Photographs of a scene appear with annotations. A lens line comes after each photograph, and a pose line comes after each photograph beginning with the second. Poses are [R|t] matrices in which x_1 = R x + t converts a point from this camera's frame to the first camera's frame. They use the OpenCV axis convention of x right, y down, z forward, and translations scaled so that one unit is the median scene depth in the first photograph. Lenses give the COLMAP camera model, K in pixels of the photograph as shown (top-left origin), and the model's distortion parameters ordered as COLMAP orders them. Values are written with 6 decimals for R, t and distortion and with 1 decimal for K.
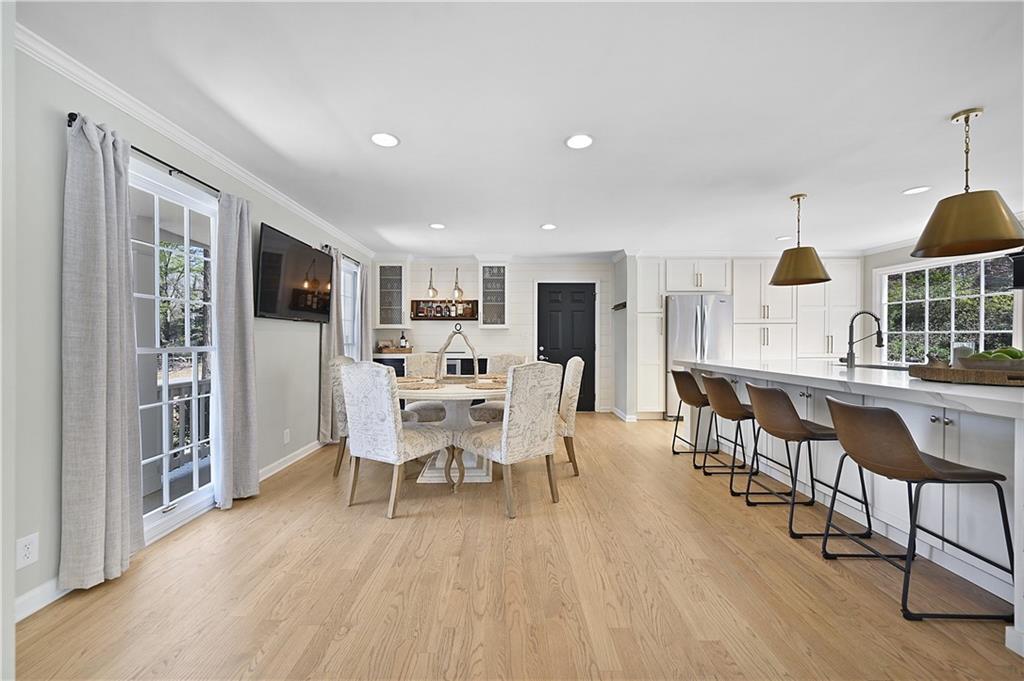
lens RADIAL K [[406.6, 0, 512.0], [0, 406.6, 340.5], [0, 0, 1]] dist [-0.001360, -0.000279]
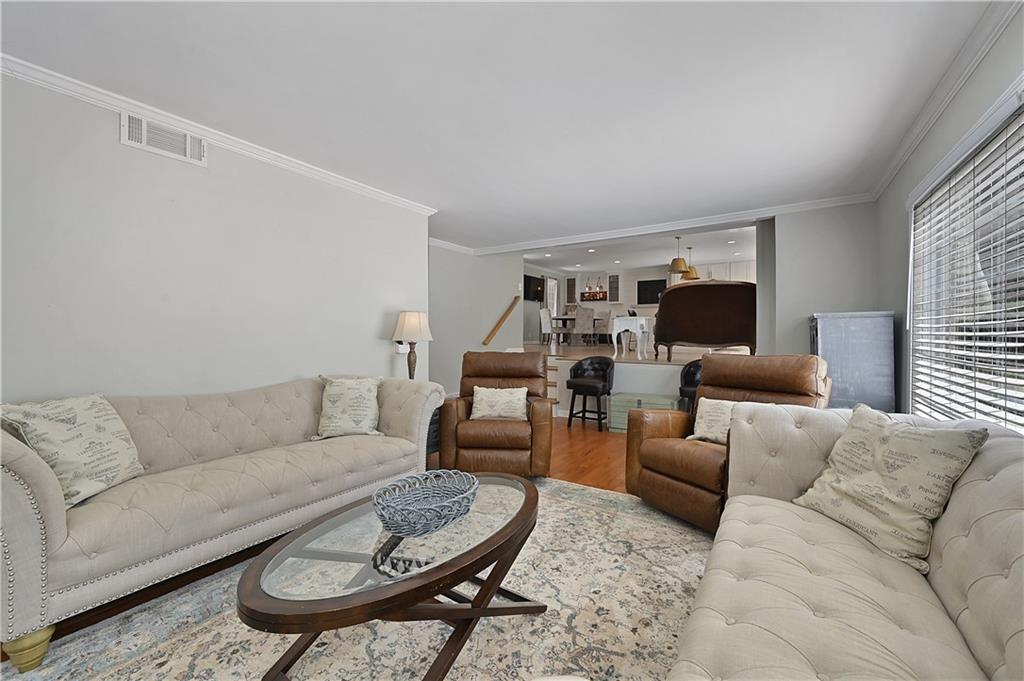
lens RADIAL K [[410.2, 0, 512.4], [0, 410.2, 331.9], [0, 0, 1]] dist [-0.002006, -0.000198]
pose [[0.835404, 0.002294, -0.549632, 1.088743], [-0.008033, 0.999935, -0.008036, 0.222349], [0.549578, 0.011129, 0.835368, -1.768004]]
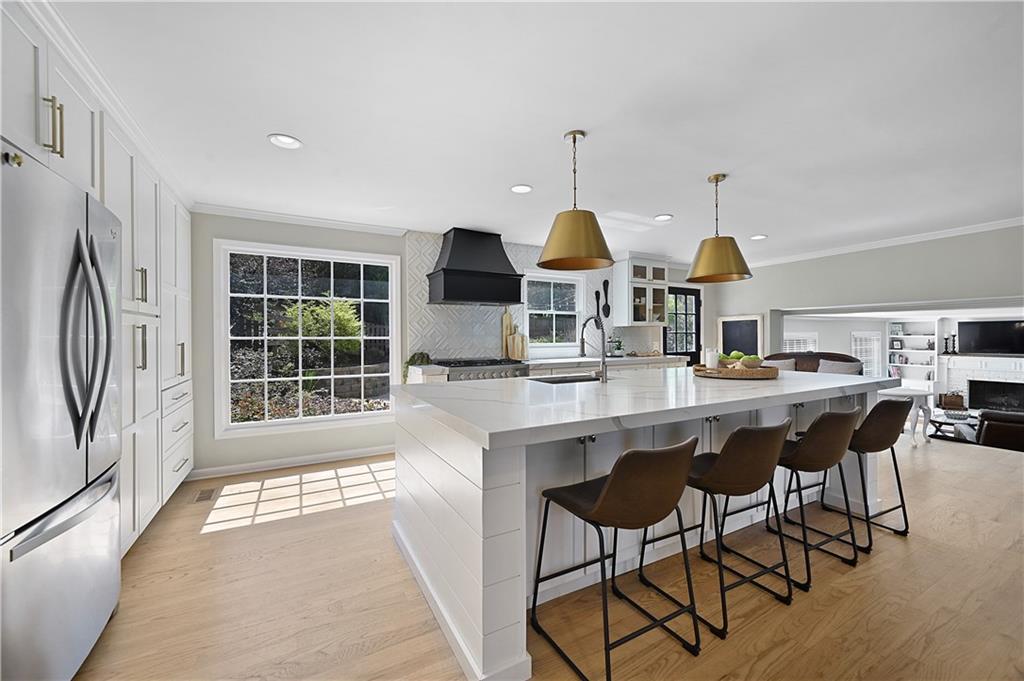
lens RADIAL K [[410.2, 0, 512.4], [0, 410.2, 331.9], [0, 0, 1]] dist [-0.002006, -0.000198]
pose [[-0.484560, 0.014900, 0.874631, 0.145307], [0.010108, 0.999884, -0.011433, -0.023311], [-0.874700, 0.003300, -0.484654, 1.237229]]
